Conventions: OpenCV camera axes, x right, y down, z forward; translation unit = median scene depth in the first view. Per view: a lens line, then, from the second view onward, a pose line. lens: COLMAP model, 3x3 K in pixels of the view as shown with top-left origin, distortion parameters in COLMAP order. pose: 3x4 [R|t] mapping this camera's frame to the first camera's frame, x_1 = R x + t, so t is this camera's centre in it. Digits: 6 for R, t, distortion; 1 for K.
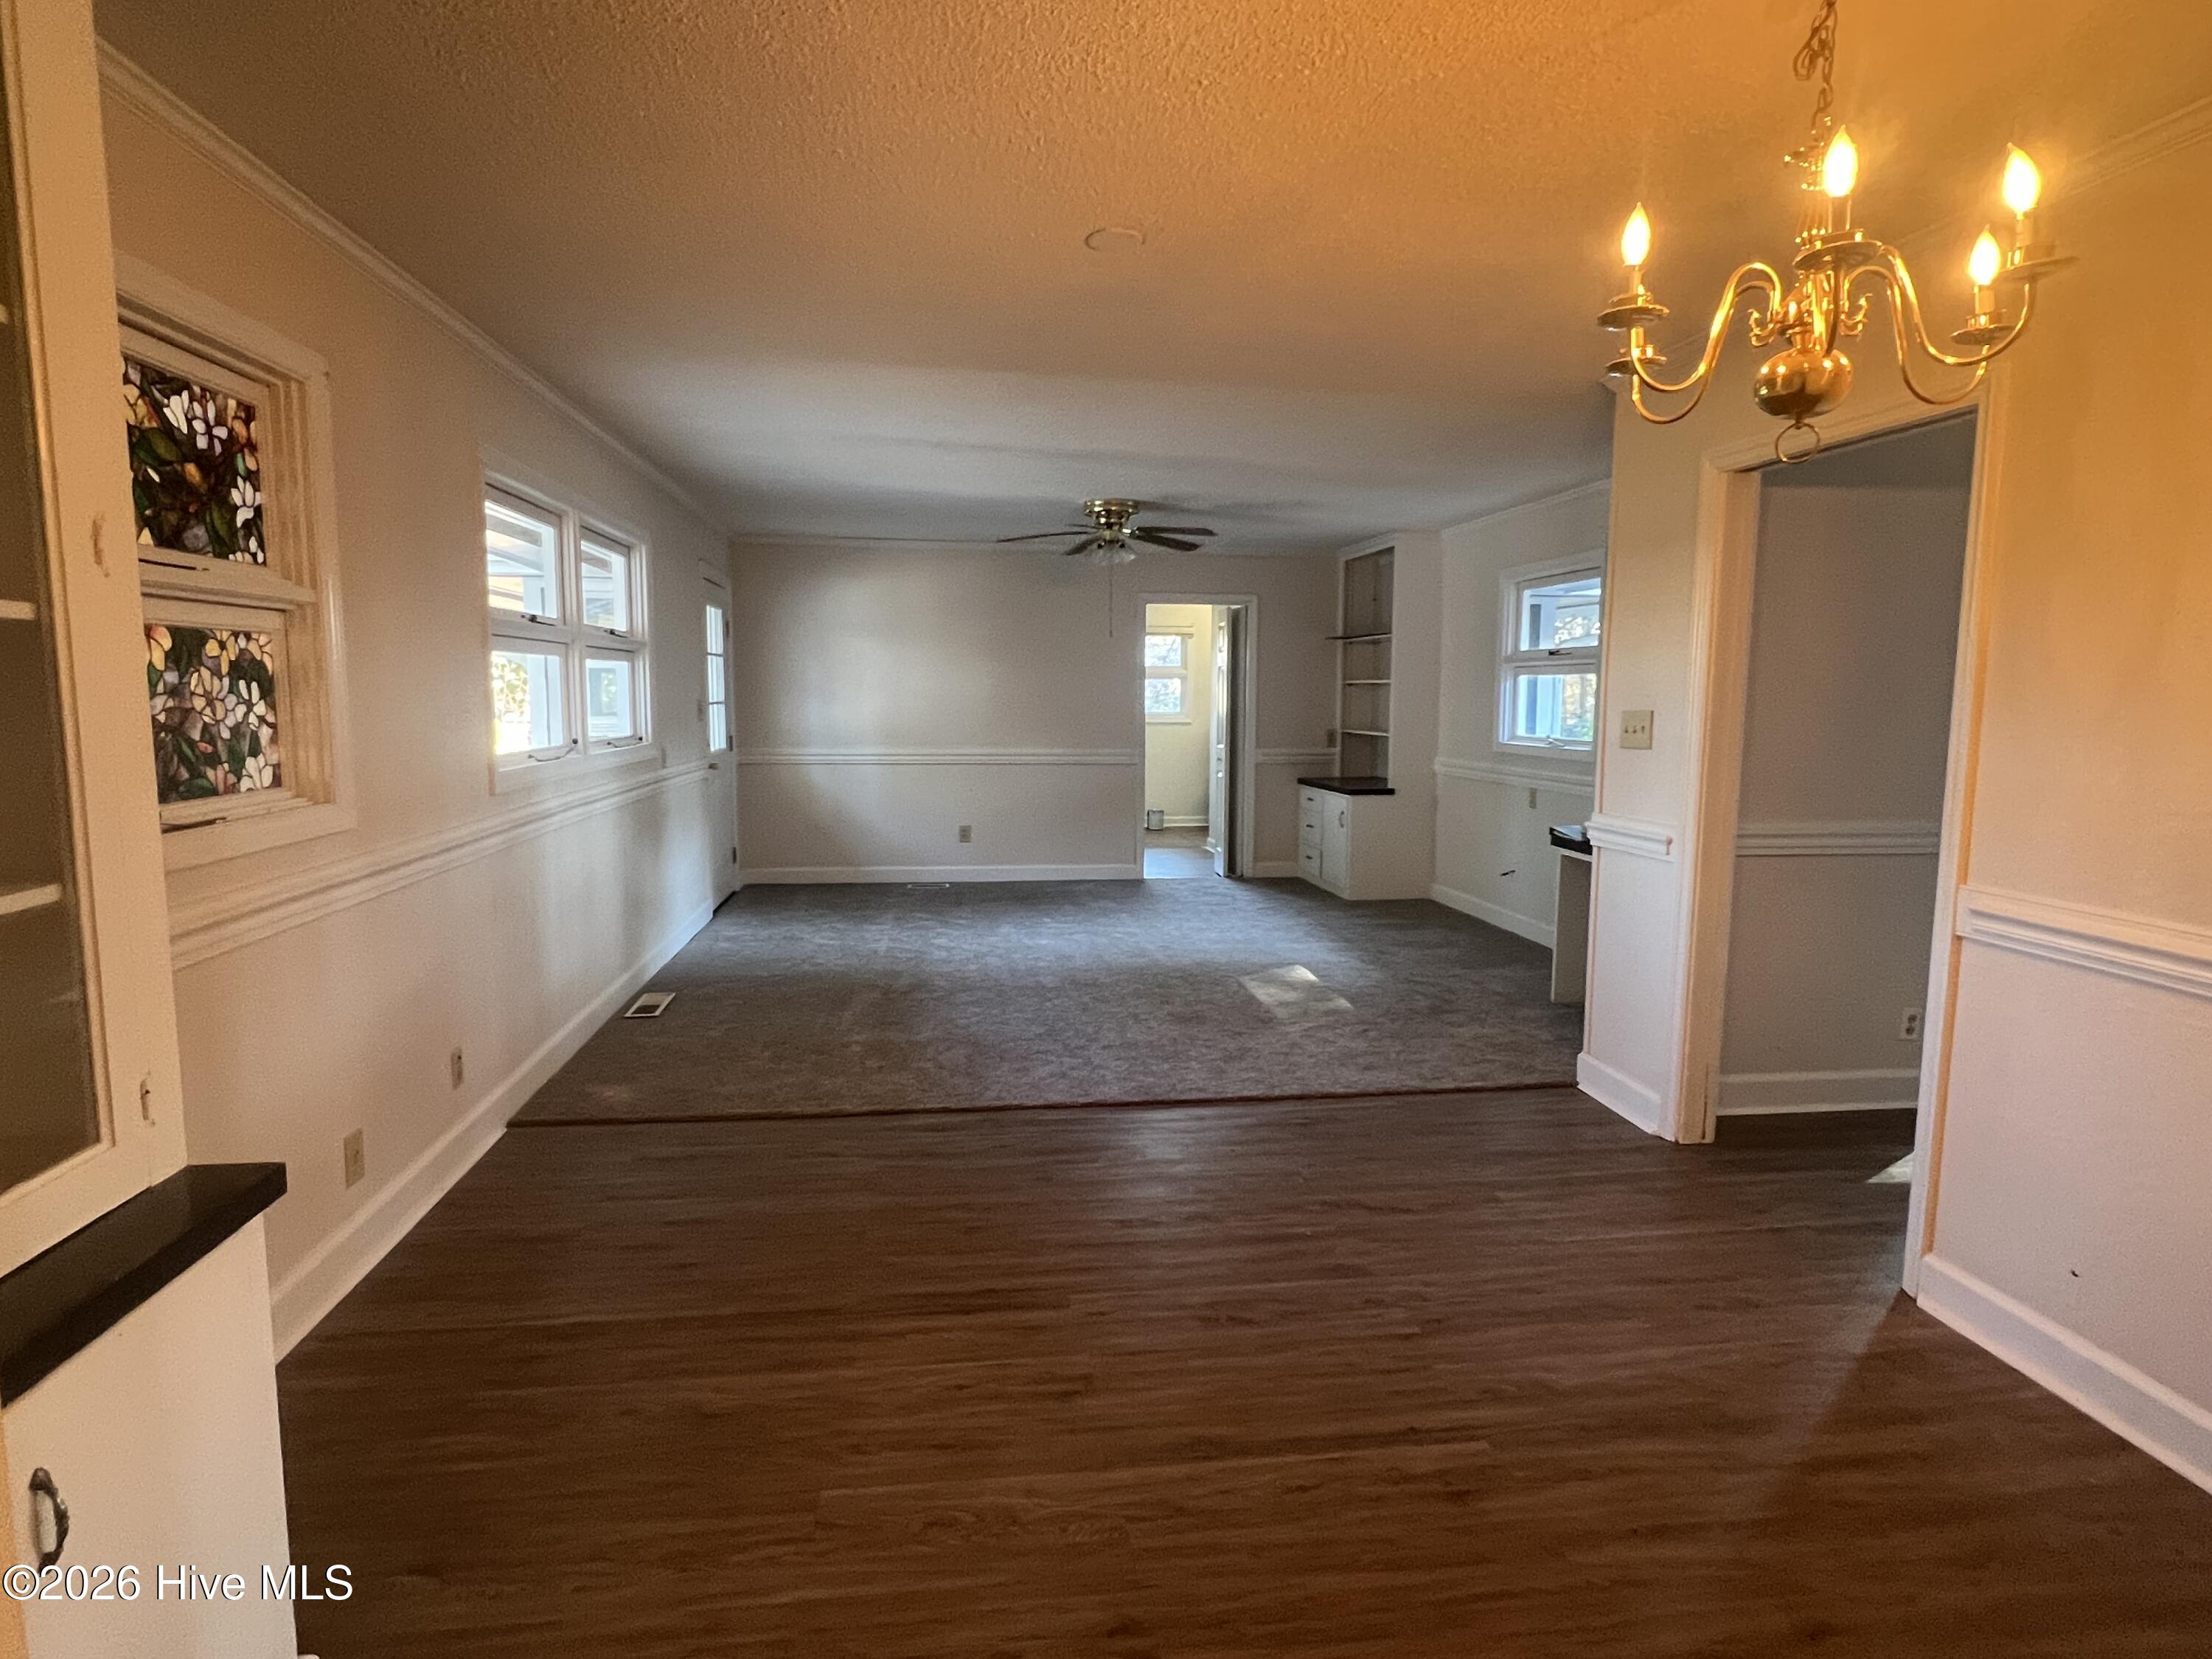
lens RADIAL K [[1201.0, 0, 1112.1], [0, 1201.0, 837.4], [0, 0, 1]] dist [-0.023722, -0.000561]
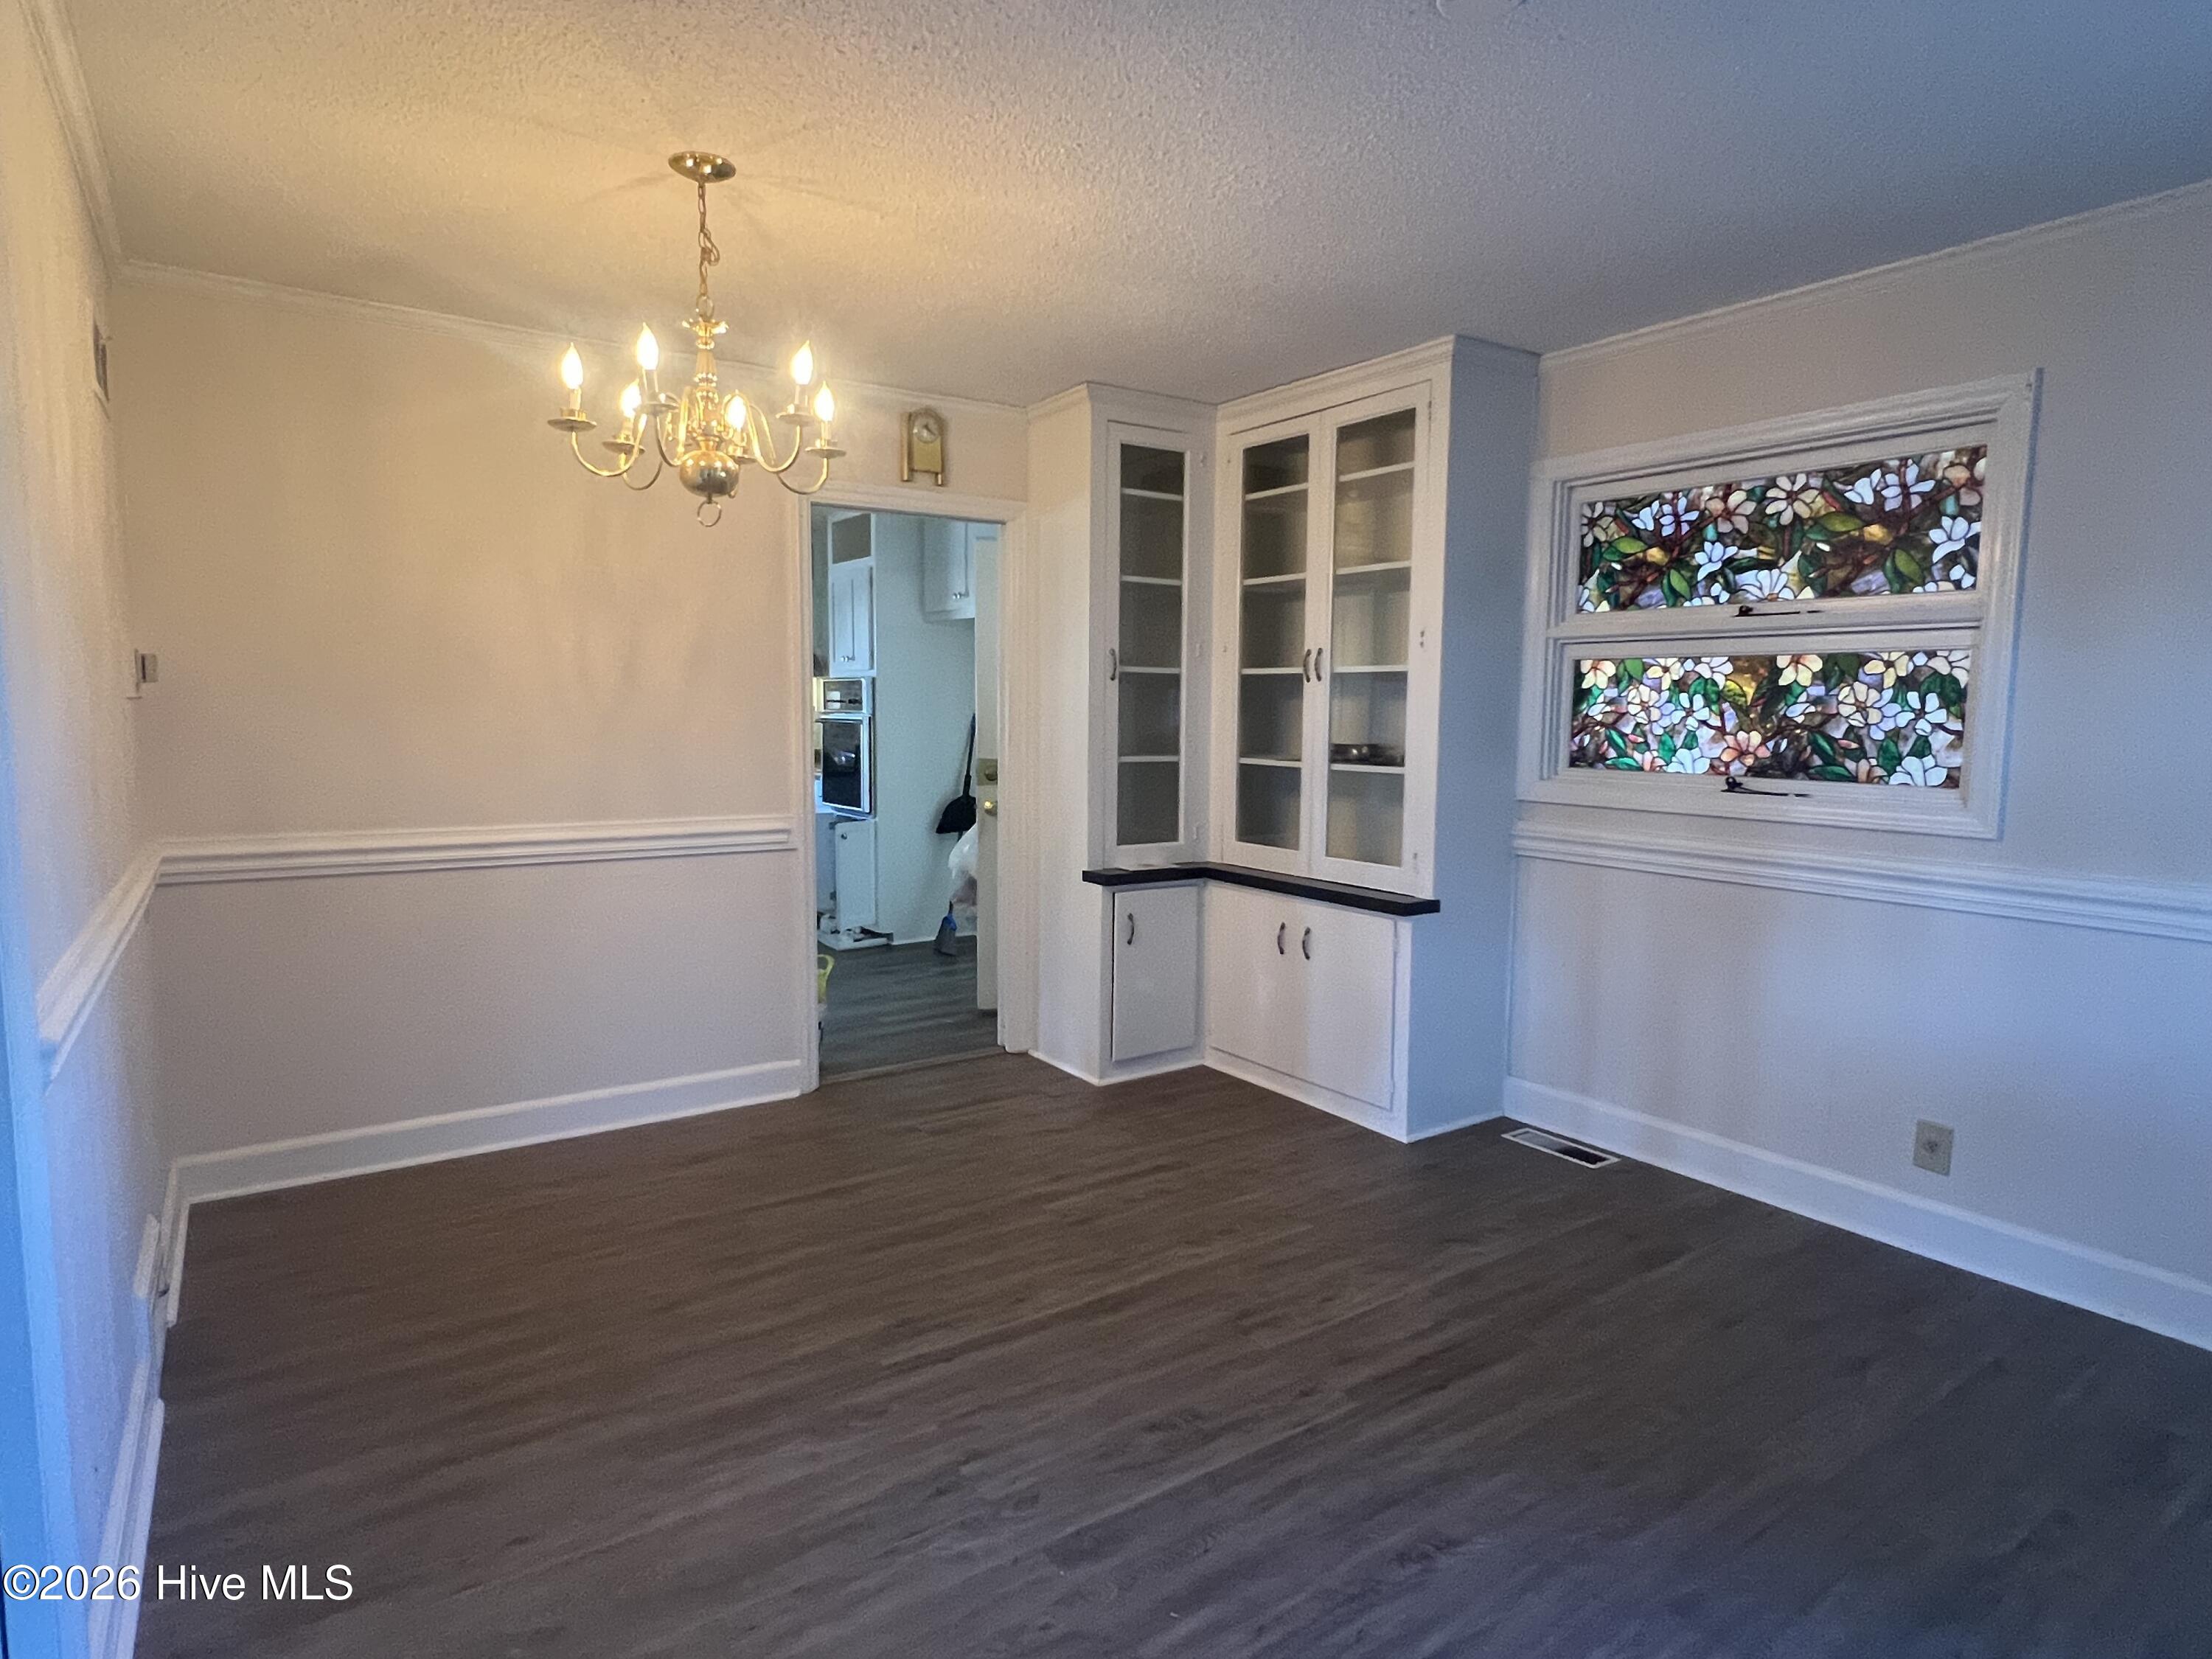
lens RADIAL K [[1242.0, 0, 1108.2], [0, 1242.0, 822.2], [0, 0, 1]] dist [-0.001183, -0.000525]
pose [[-0.892061, 0.034734, -0.450577, 0.568862], [-0.064083, 0.977244, 0.202207, -0.211228], [0.447348, 0.209255, -0.869536, 1.799879]]
